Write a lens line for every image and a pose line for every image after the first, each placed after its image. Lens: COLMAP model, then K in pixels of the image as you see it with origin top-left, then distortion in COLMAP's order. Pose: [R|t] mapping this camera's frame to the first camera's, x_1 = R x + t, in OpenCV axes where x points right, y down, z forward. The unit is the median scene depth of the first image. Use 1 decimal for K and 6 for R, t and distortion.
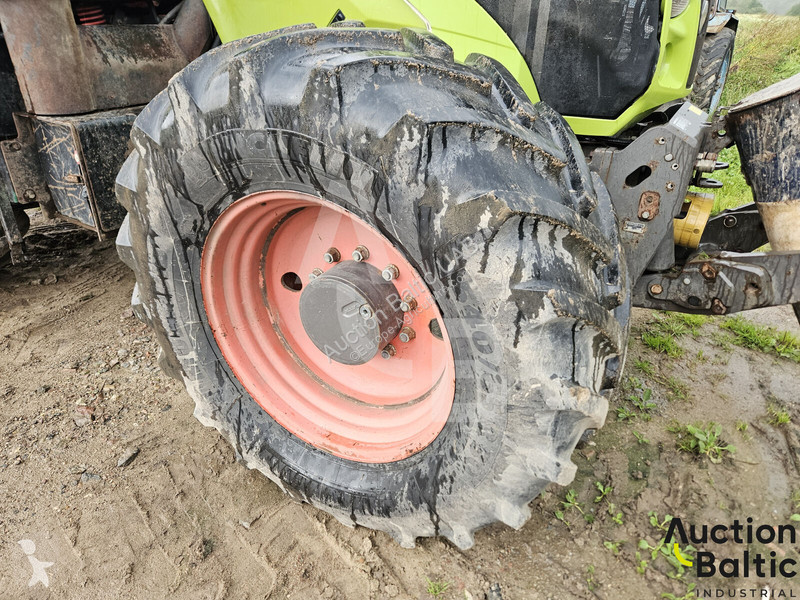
lens RADIAL K [[529.0, 0, 408.8], [0, 529.0, 301.2], [0, 0, 1]] dist [0.065066, -0.049325]
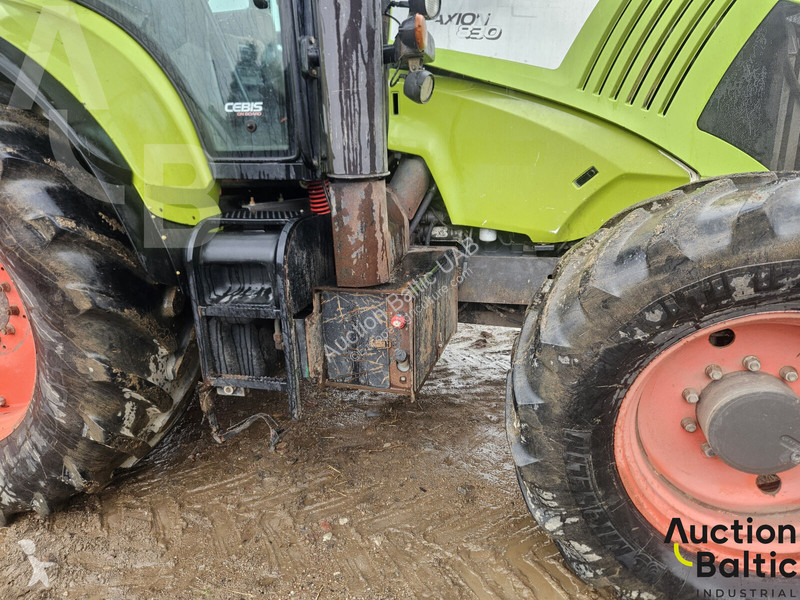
lens RADIAL K [[529.0, 0, 405.2], [0, 529.0, 296.1], [0, 0, 1]] dist [0.065066, -0.049325]
pose [[0.967250, -0.128314, 0.219003, -0.857291], [0.168182, 0.970215, -0.174349, -0.148465], [-0.190109, 0.205471, 0.960021, 0.032670]]
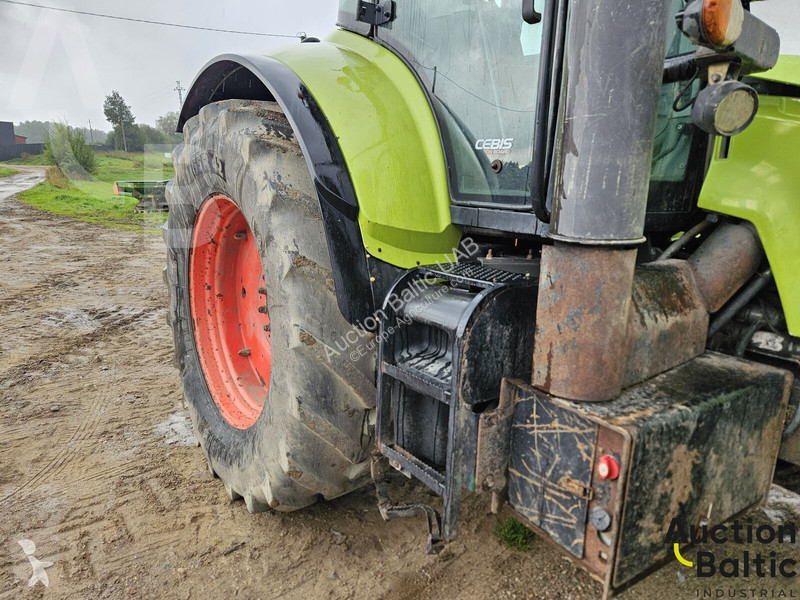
lens RADIAL K [[529.0, 0, 398.7], [0, 529.0, 298.5], [0, 0, 1]] dist [0.065066, -0.049325]
pose [[0.906473, 0.091695, -0.412188, -0.625573], [-0.205786, 0.948304, -0.241600, -0.268881], [0.368726, 0.303827, 0.878482, 0.295492]]
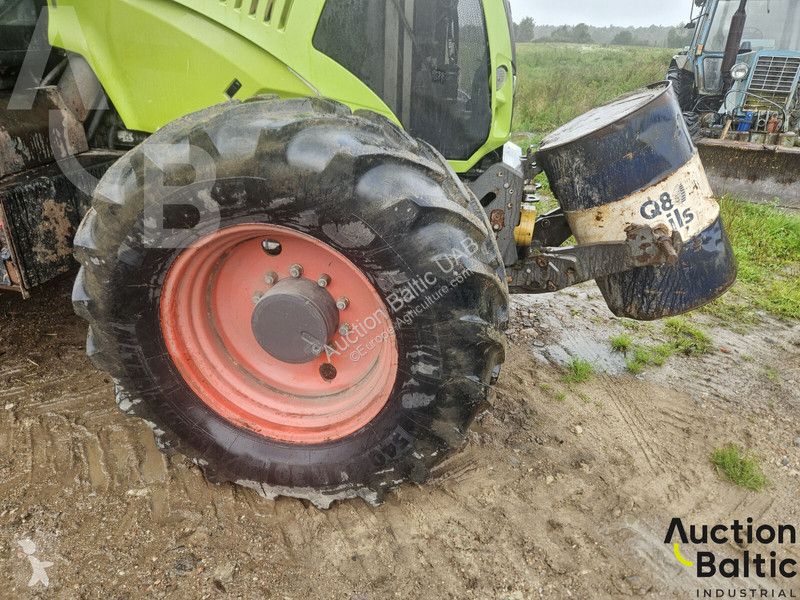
lens RADIAL K [[529.0, 0, 392.5], [0, 529.0, 292.9], [0, 0, 1]] dist [0.065066, -0.049325]
pose [[0.952509, -0.131503, 0.274651, -0.198837], [0.139007, 0.990259, -0.007951, -0.018010], [-0.270930, 0.045751, 0.961511, -0.222613]]
